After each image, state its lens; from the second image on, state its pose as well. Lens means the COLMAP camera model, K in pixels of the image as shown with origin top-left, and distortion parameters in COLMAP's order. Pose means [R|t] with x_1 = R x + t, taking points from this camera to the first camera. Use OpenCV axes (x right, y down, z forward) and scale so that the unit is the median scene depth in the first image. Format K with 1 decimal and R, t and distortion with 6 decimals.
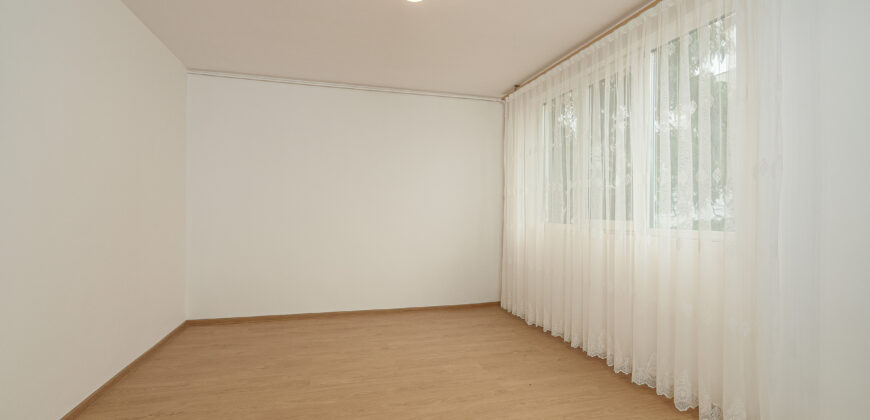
lens RADIAL K [[397.1, 0, 438.7], [0, 397.1, 212.1], [0, 0, 1]] dist [0.000564, 0.000373]
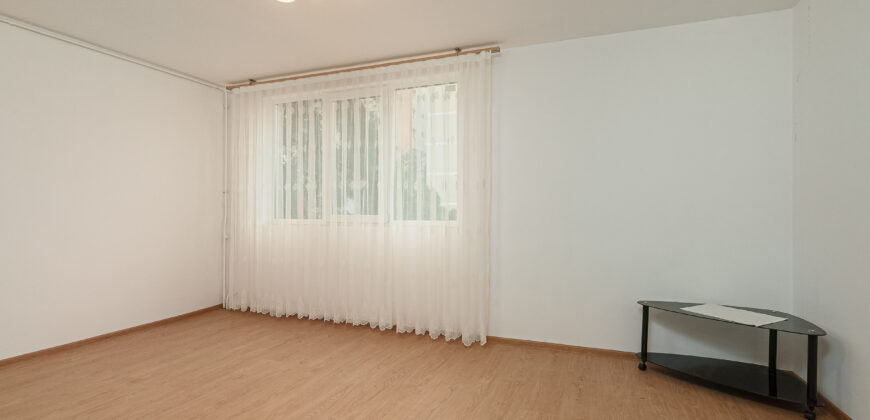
lens RADIAL K [[397.1, 0, 438.7], [0, 397.1, 212.1], [0, 0, 1]] dist [0.000564, 0.000373]
pose [[0.620198, -0.013034, 0.784337, -0.377897], [0.002103, 0.999886, 0.014953, -0.006175], [-0.784443, -0.007625, 0.620155, 0.030714]]
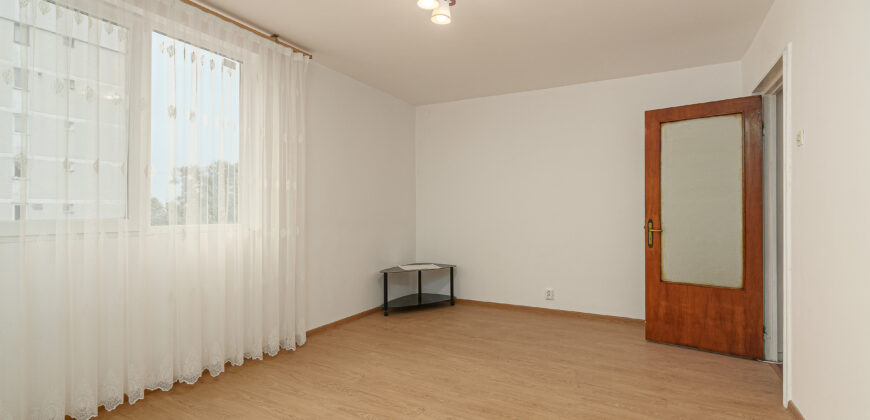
lens RADIAL K [[397.1, 0, 438.7], [0, 397.1, 212.1], [0, 0, 1]] dist [0.000564, 0.000373]
pose [[-0.693518, -0.008615, 0.720387, -0.489776], [-0.006064, 0.999963, 0.006120, -0.000181], [-0.720413, -0.000124, -0.693545, 0.994877]]
